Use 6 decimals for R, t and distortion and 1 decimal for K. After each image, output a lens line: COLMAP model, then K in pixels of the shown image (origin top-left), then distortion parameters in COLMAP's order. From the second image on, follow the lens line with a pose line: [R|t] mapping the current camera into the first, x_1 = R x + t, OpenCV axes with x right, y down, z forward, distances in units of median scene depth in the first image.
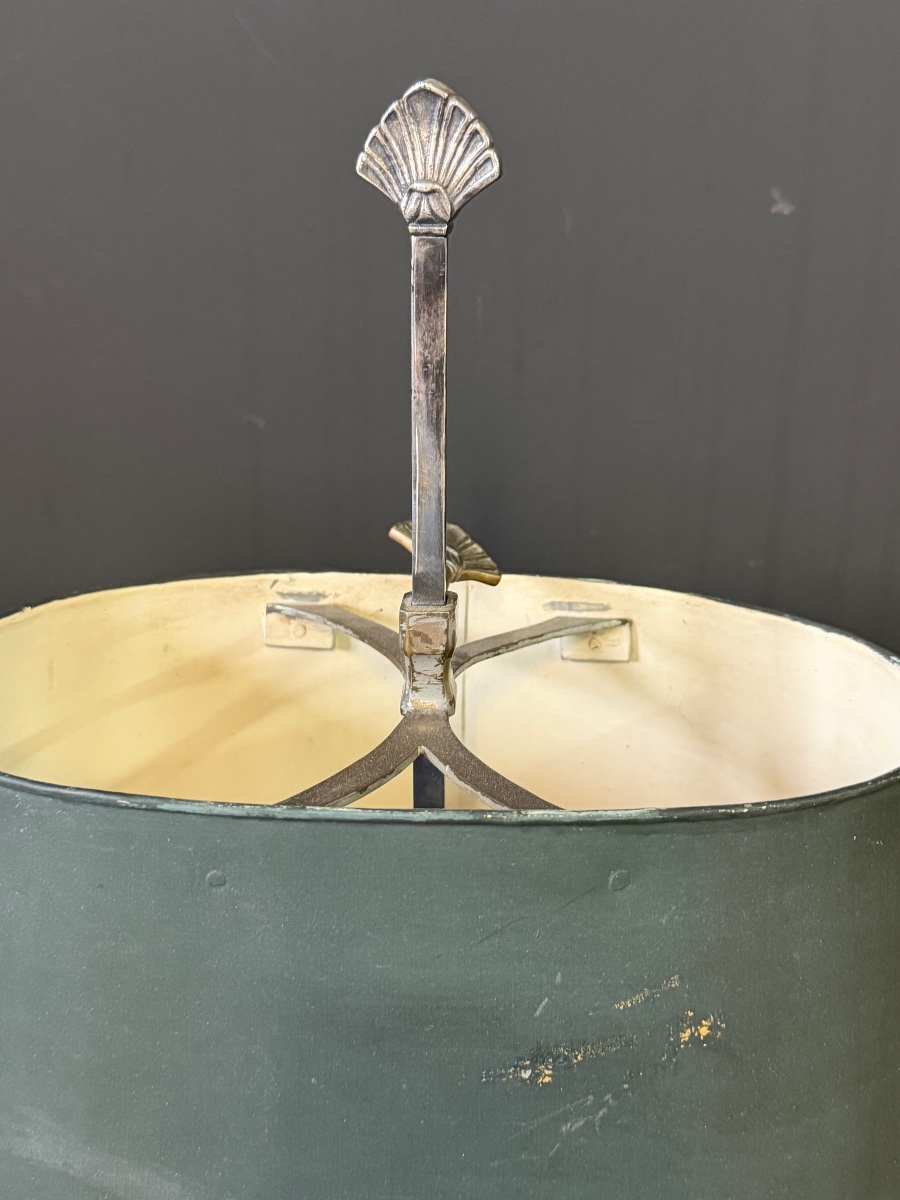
lens RADIAL K [[1571.4, 0, 450.0], [0, 1571.4, 600.0], [0, 0, 1]] dist [0.223931, -0.679096]
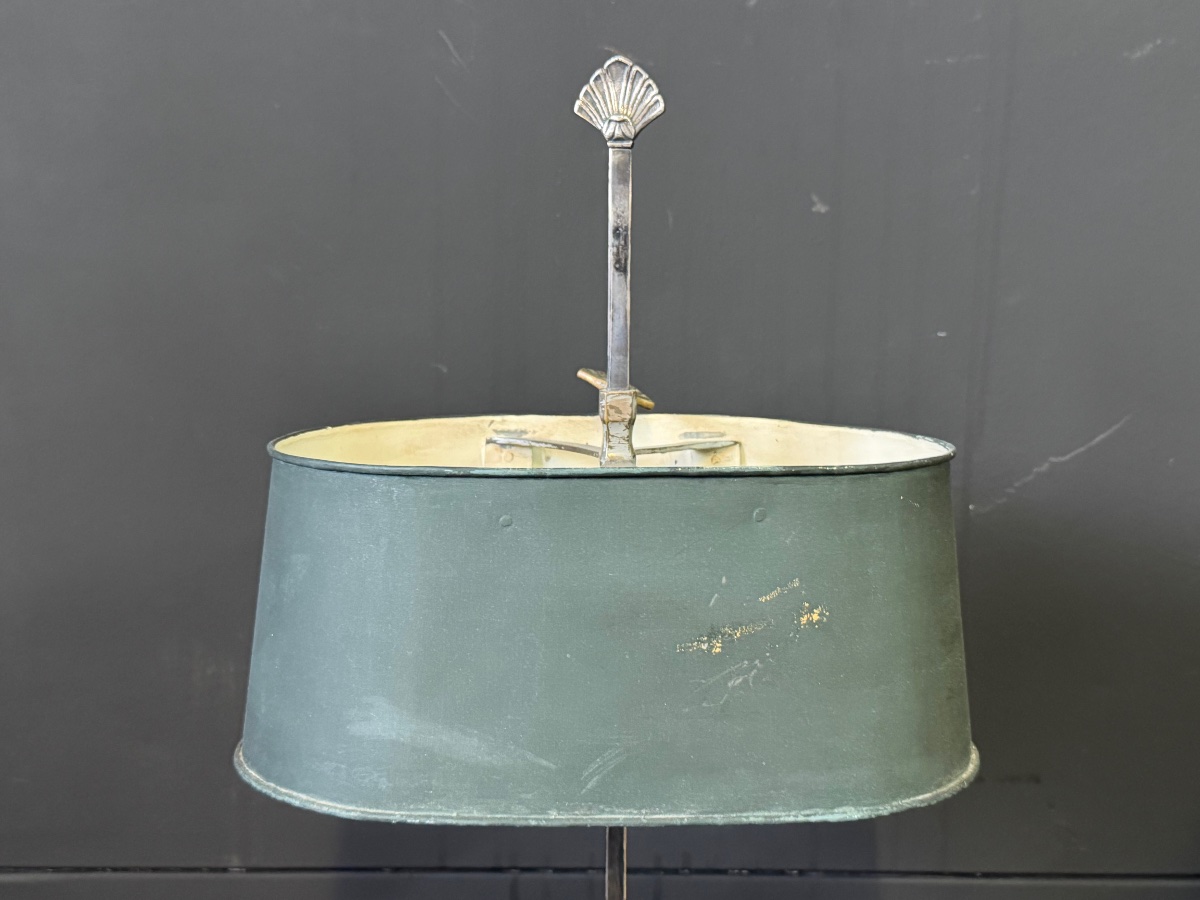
lens RADIAL K [[1571.4, 0, 600.0], [0, 1571.4, 450.0], [0, 0, 1]] dist [0.223931, -0.679096]
pose [[0.996623, -0.013211, 0.081049, -0.170528], [0.029547, 0.978562, -0.203821, 0.404965], [-0.076619, 0.205527, 0.975648, -0.519793]]
